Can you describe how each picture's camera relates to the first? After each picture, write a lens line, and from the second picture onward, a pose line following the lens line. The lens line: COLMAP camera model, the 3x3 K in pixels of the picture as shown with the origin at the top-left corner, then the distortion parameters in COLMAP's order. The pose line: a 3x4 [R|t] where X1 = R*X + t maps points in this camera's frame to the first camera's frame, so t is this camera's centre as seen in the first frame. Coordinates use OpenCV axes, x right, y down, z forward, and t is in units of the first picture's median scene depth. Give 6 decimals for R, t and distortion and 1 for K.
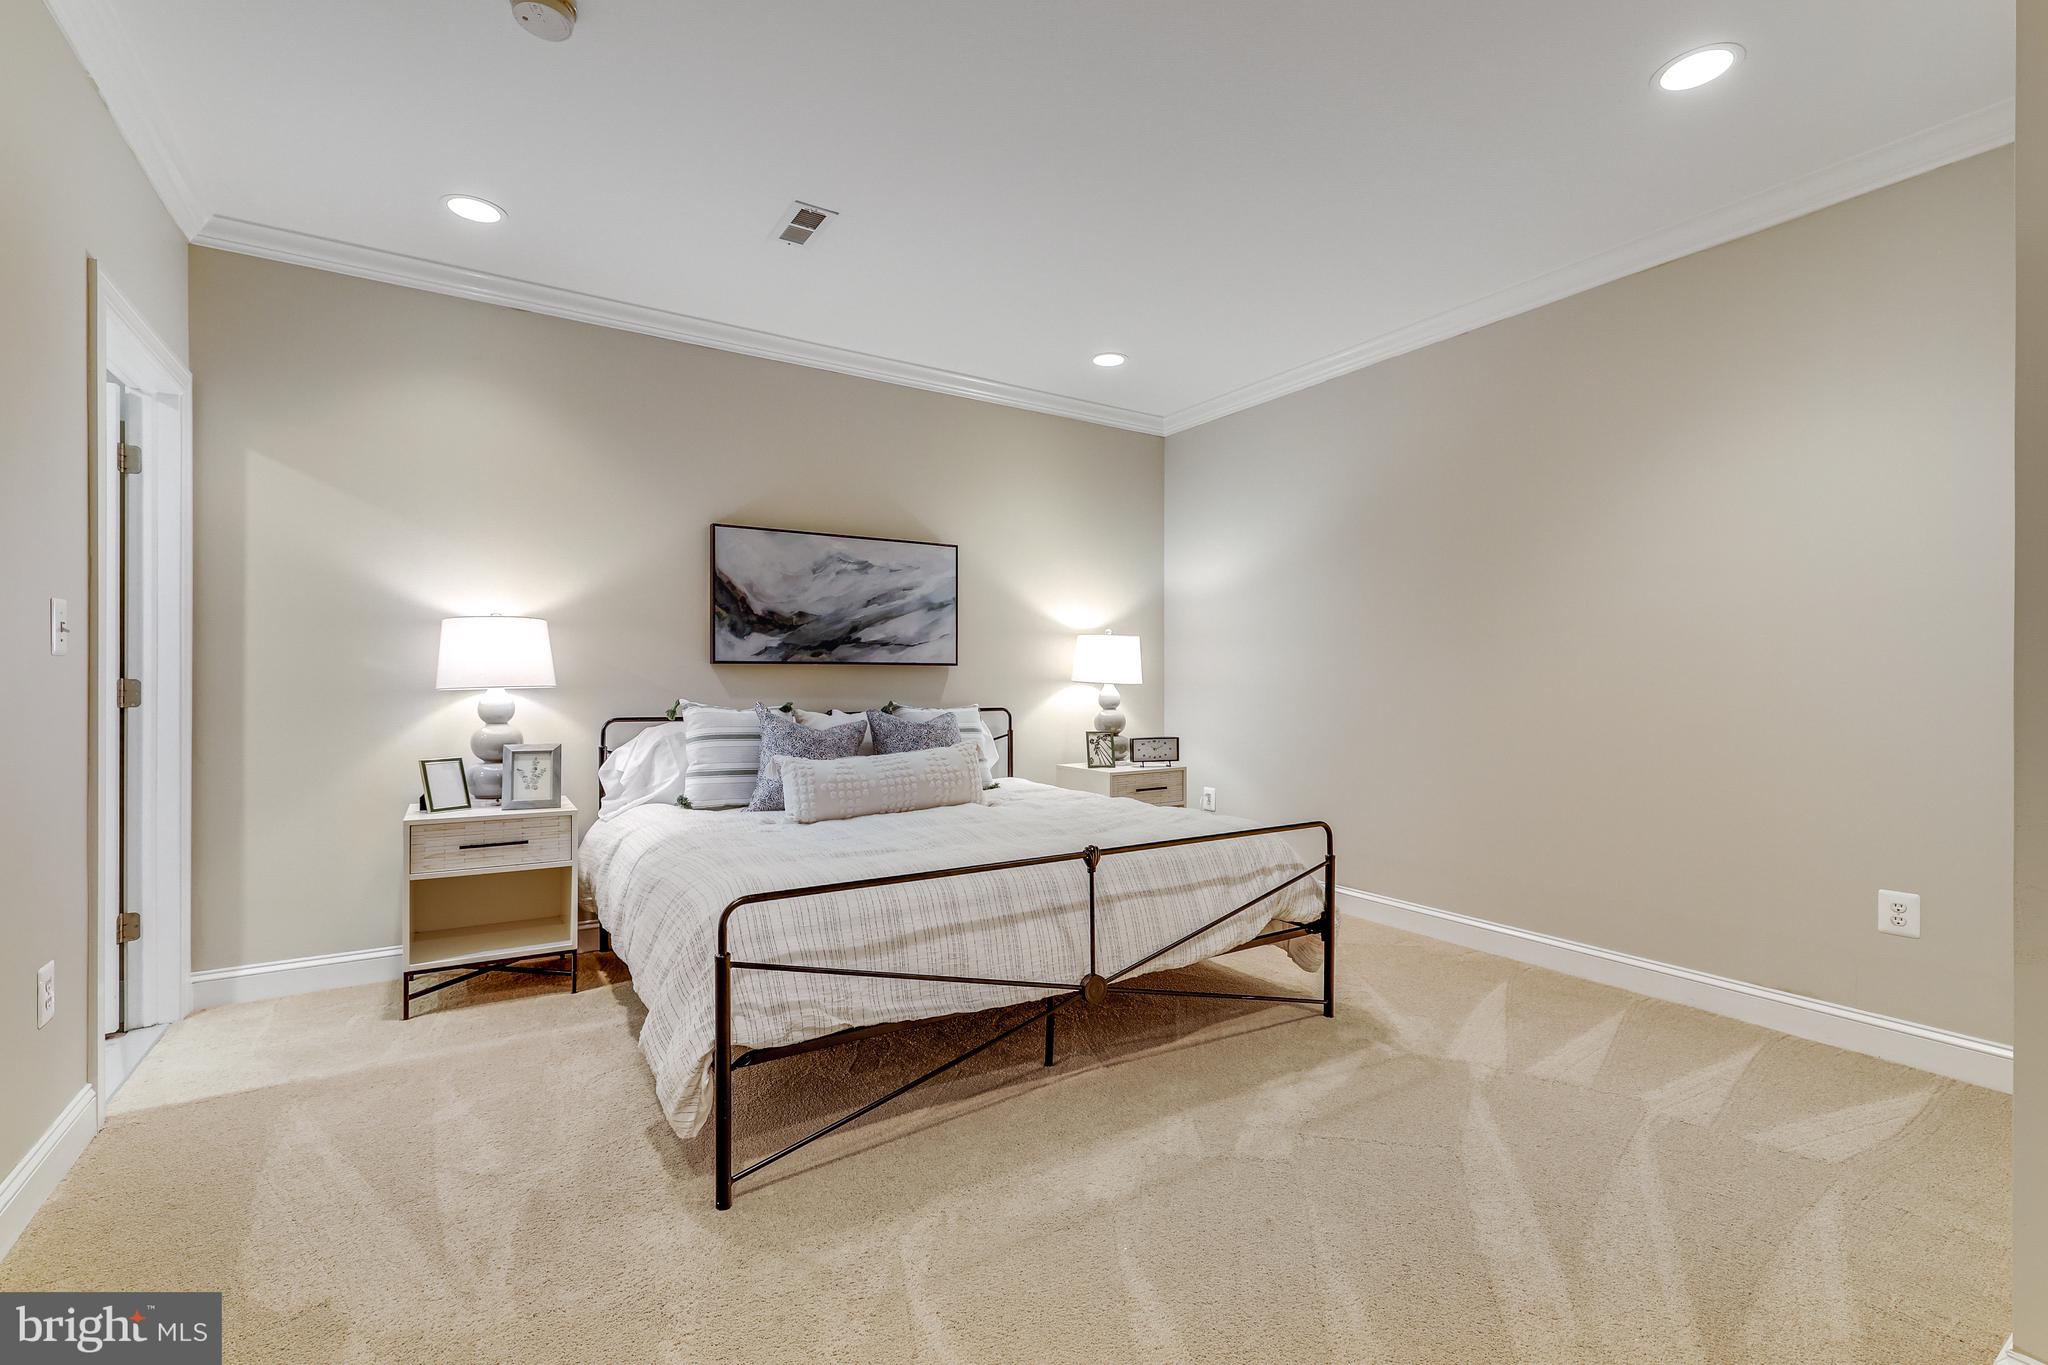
lens RADIAL K [[907.2, 0, 1016.5], [0, 907.2, 682.3], [0, 0, 1]] dist [-0.001081, -0.000209]
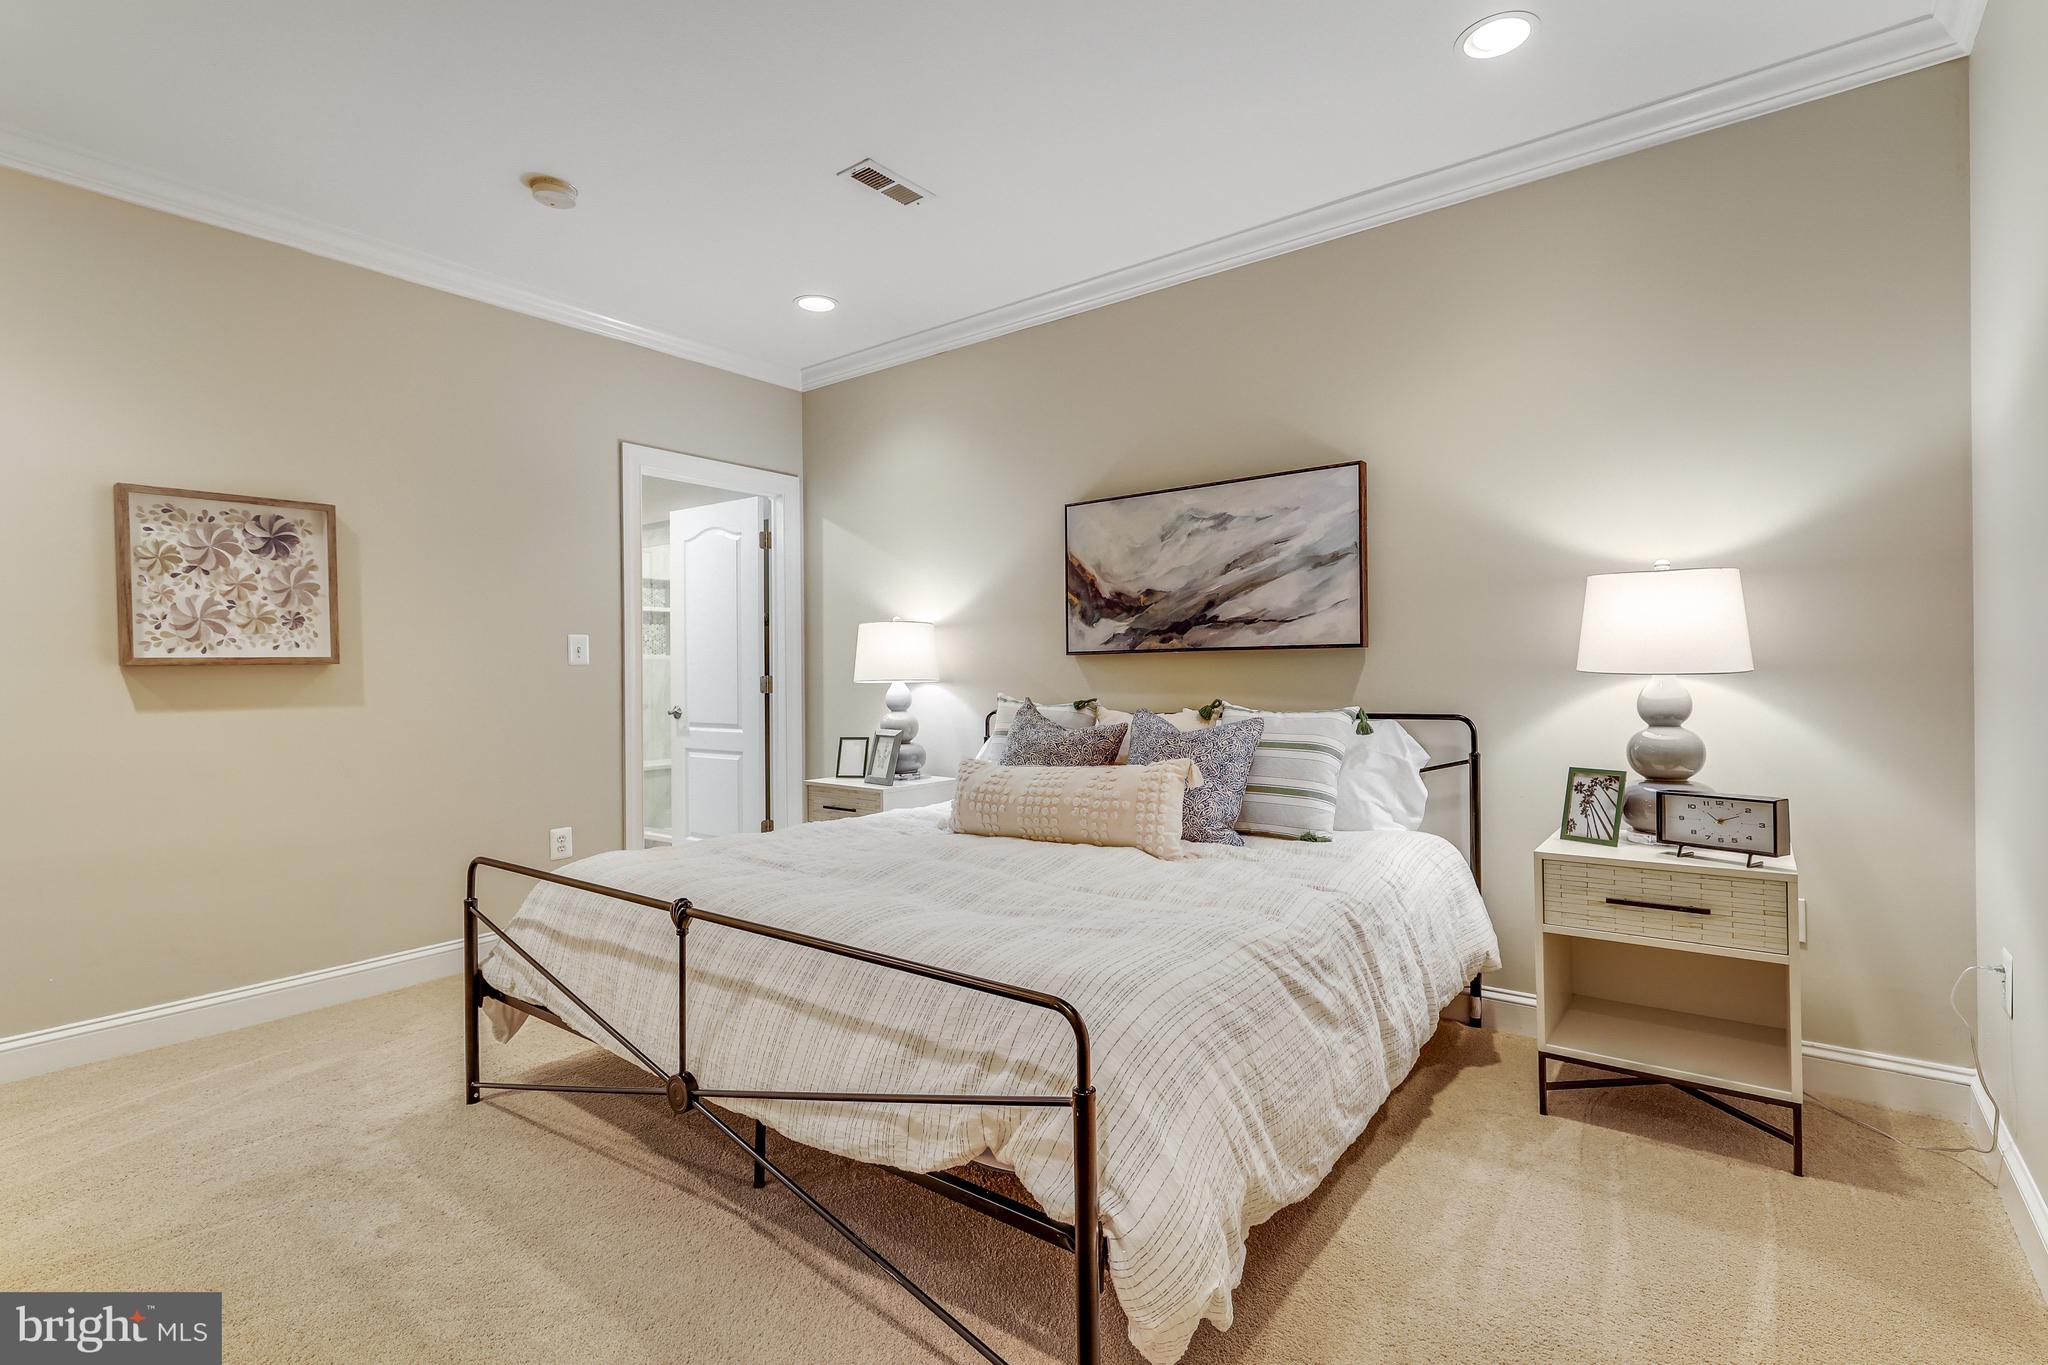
lens RADIAL K [[954.7, 0, 1026.8], [0, 954.7, 675.8], [0, 0, 1]] dist [0.000693, 0.000166]
pose [[0.331591, -0.001683, -0.943422, 0.547490], [0.009549, 0.999953, 0.001573, -0.001240], [0.943375, -0.009531, 0.331591, 0.603093]]
